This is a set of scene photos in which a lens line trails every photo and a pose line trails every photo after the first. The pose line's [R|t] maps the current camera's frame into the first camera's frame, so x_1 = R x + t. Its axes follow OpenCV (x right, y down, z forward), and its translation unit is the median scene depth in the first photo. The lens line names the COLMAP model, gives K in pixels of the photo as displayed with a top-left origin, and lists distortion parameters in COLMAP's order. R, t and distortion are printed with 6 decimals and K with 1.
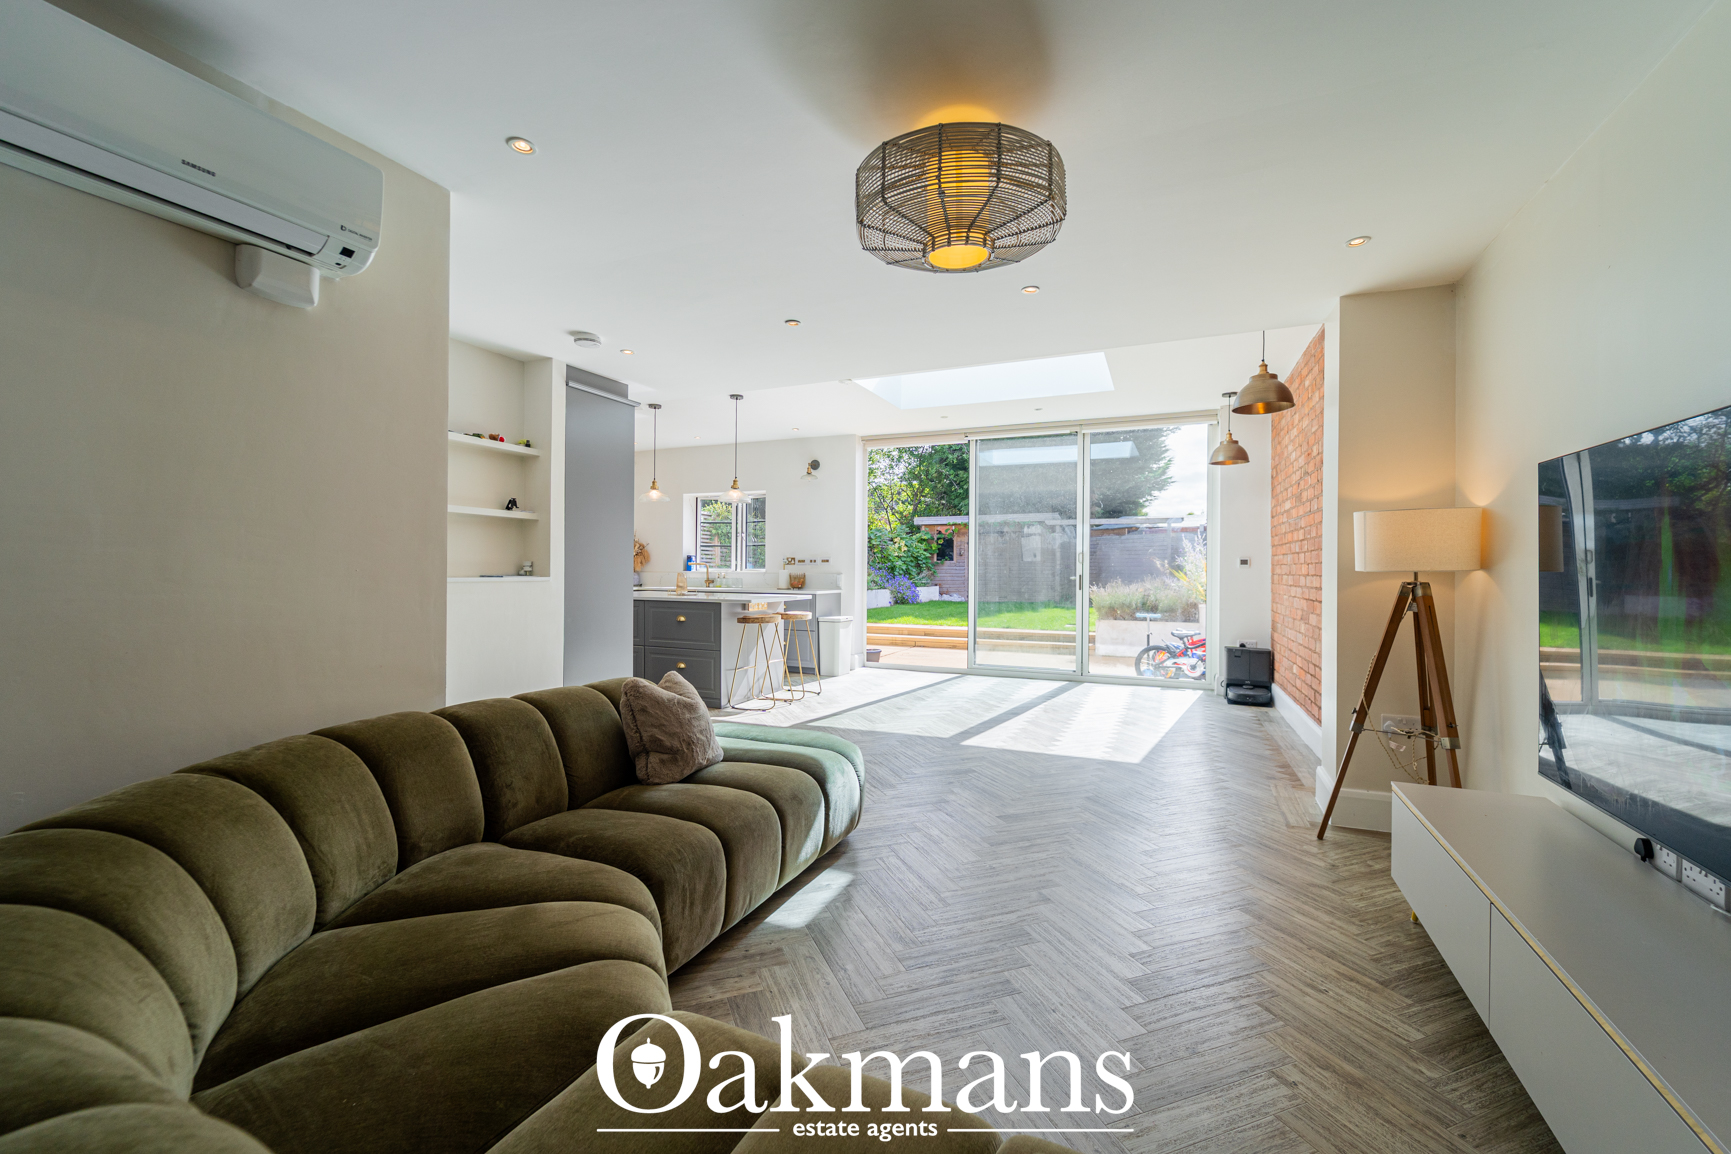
lens RADIAL K [[706.9, 0, 859.7], [0, 706.9, 566.8], [0, 0, 1]] dist [-0.002043, -0.000311]
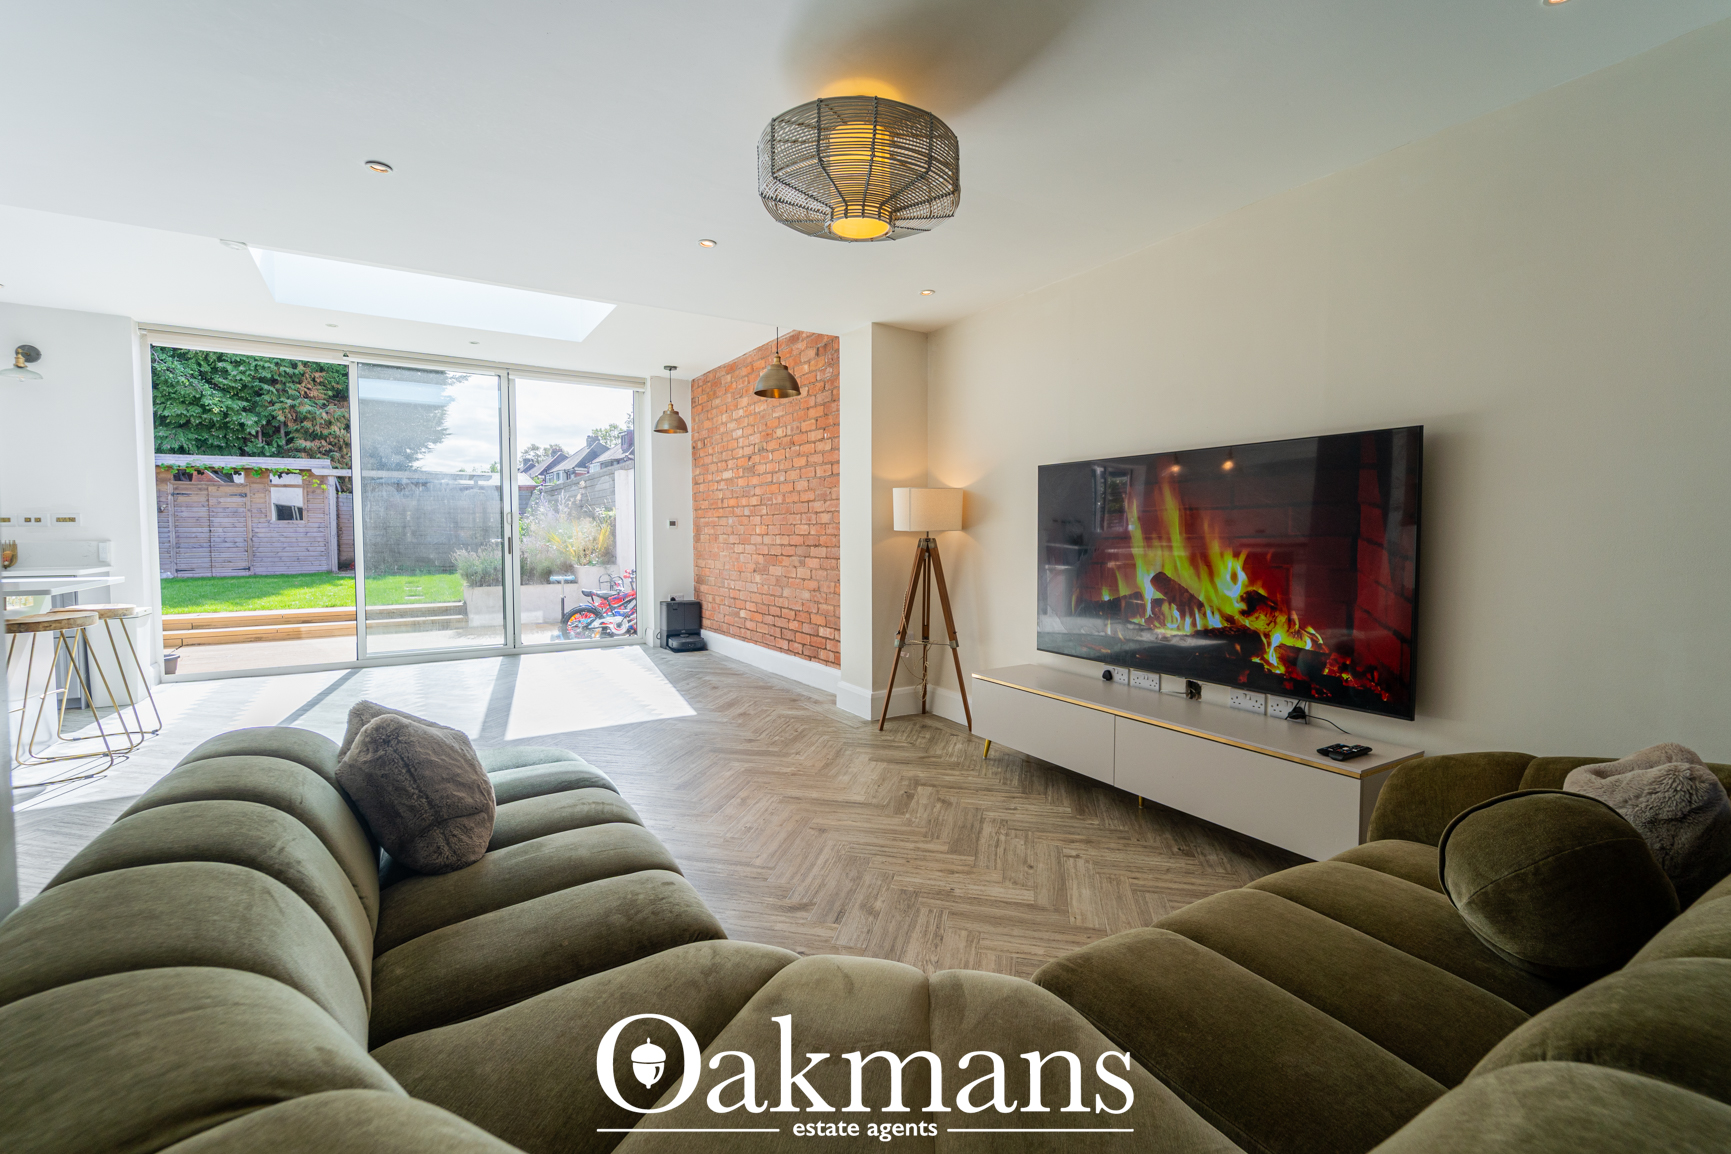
lens RADIAL K [[730.6, 0, 859.3], [0, 730.6, 565.7], [0, 0, 1]] dist [-0.001415, -0.000170]
pose [[0.556921, -0.046121, 0.829284, -0.378916], [0.002240, 0.998537, 0.054029, -0.002815], [-0.830563, -0.028232, 0.556209, 0.197061]]
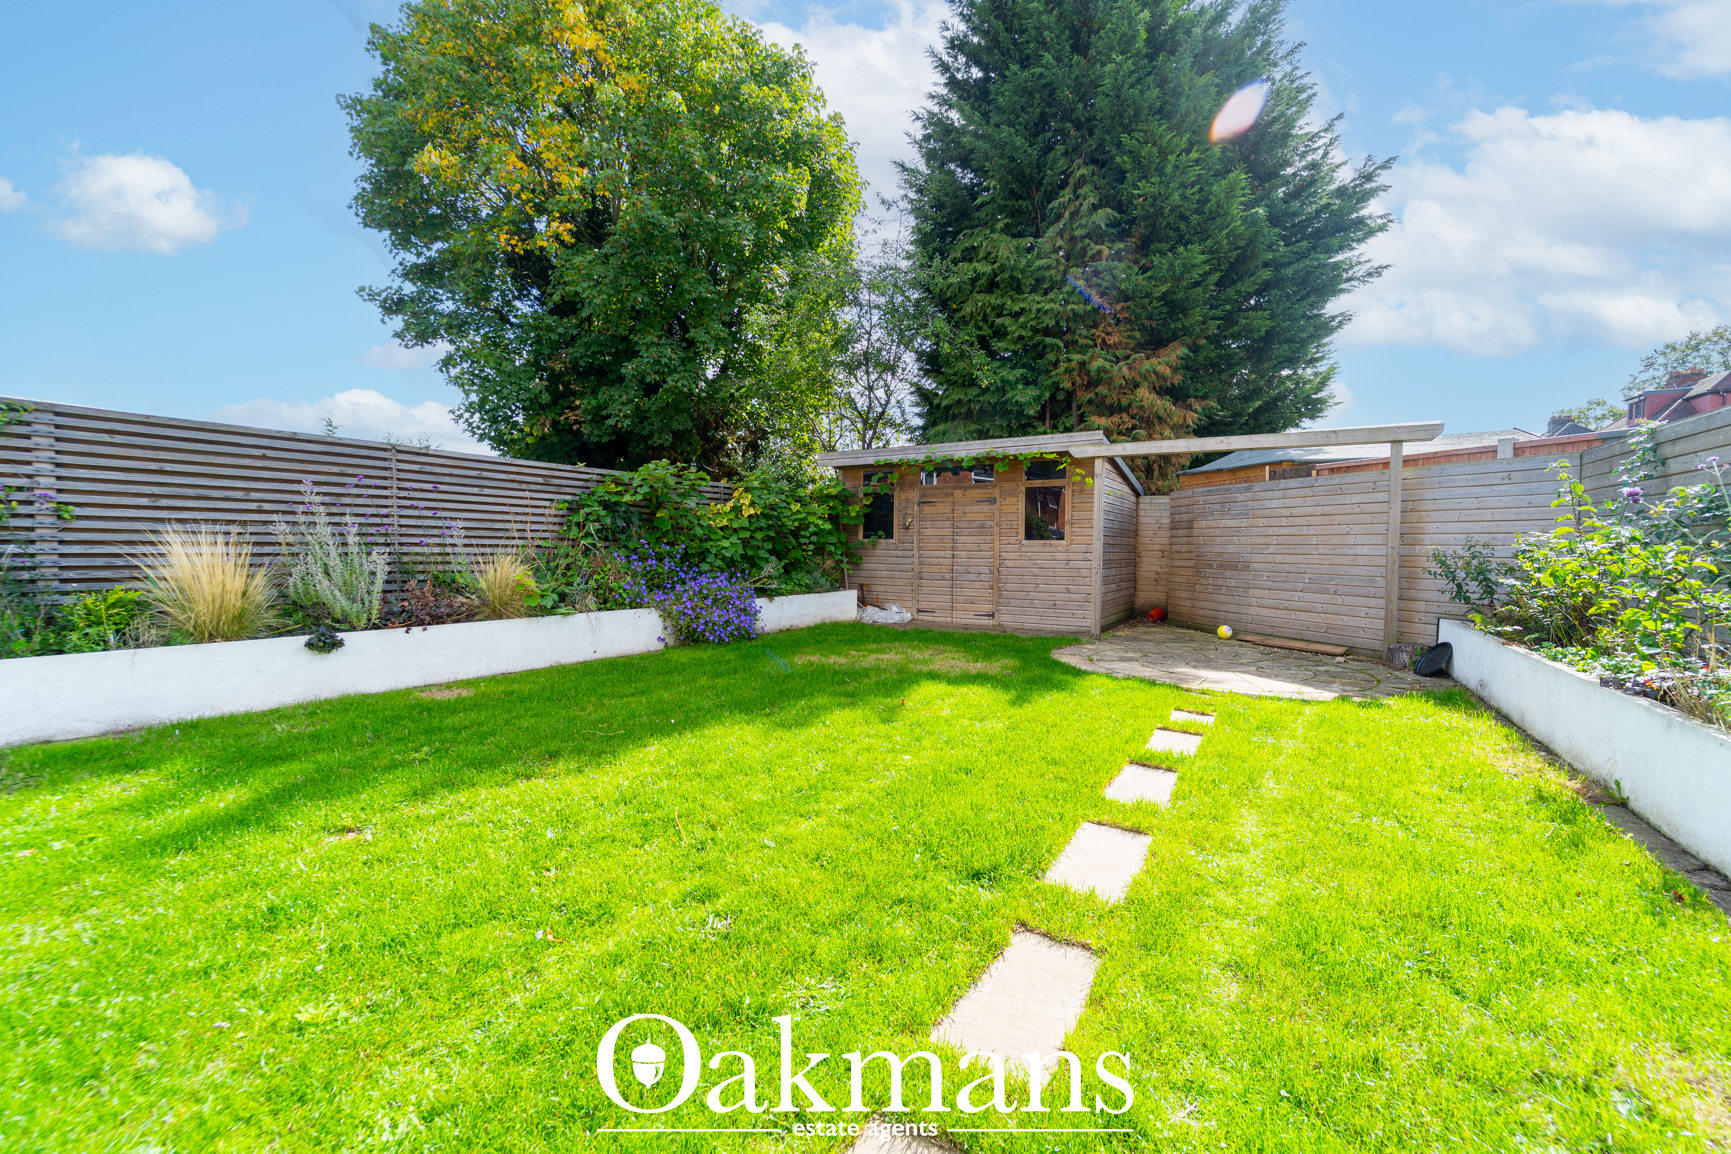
lens RADIAL K [[688.0, 0, 832.5], [0, 688.0, 571.2], [0, 0, 1]] dist [-0.031361, 0.000305]
pose [[0.986120, 0.008375, -0.165826, 0.918163], [-0.001476, 0.999130, 0.041681, -0.033624], [0.166030, -0.040858, 0.985274, 2.723283]]
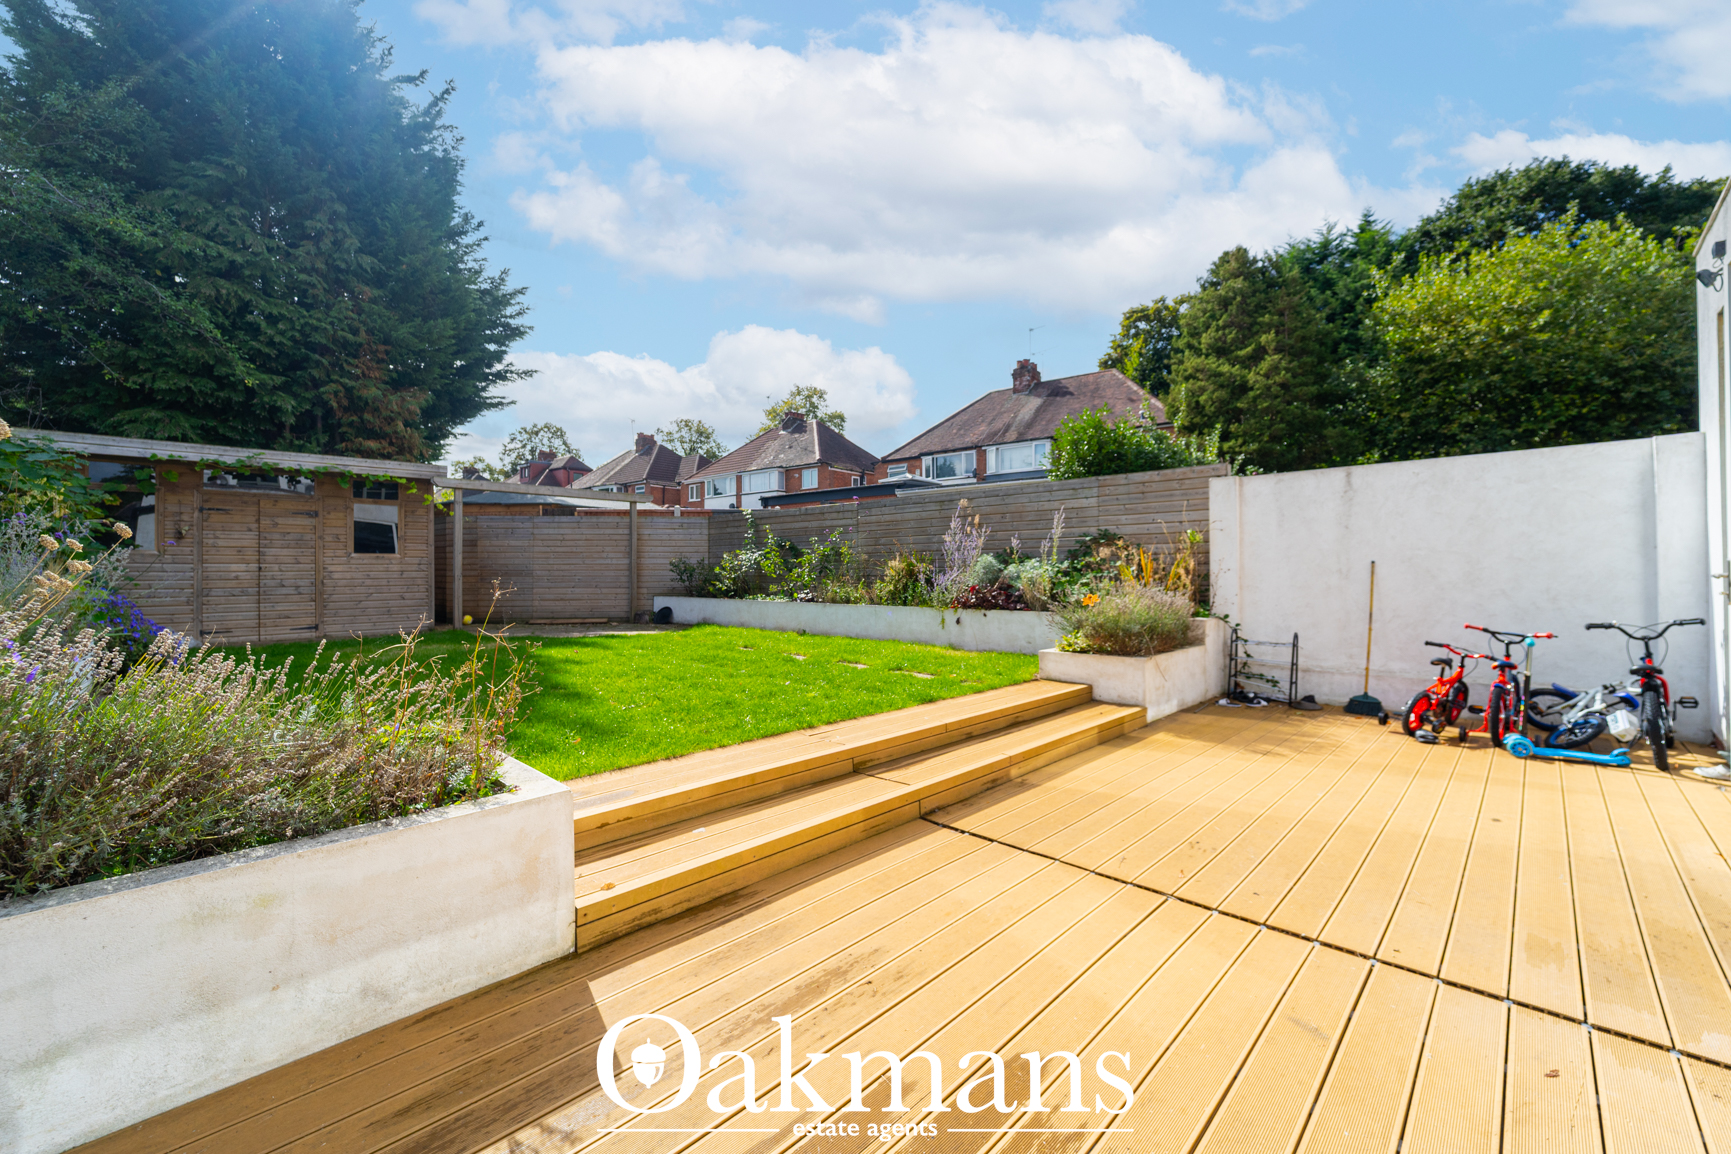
lens RADIAL K [[698.1, 0, 865.3], [0, 698.1, 570.8], [0, 0, 1]] dist [-0.000454, -0.000216]
pose [[0.335718, -0.003994, 0.941954, -0.605627], [0.002397, 0.999991, 0.003385, 0.018186], [-0.941960, 0.001121, 0.335724, 2.542752]]
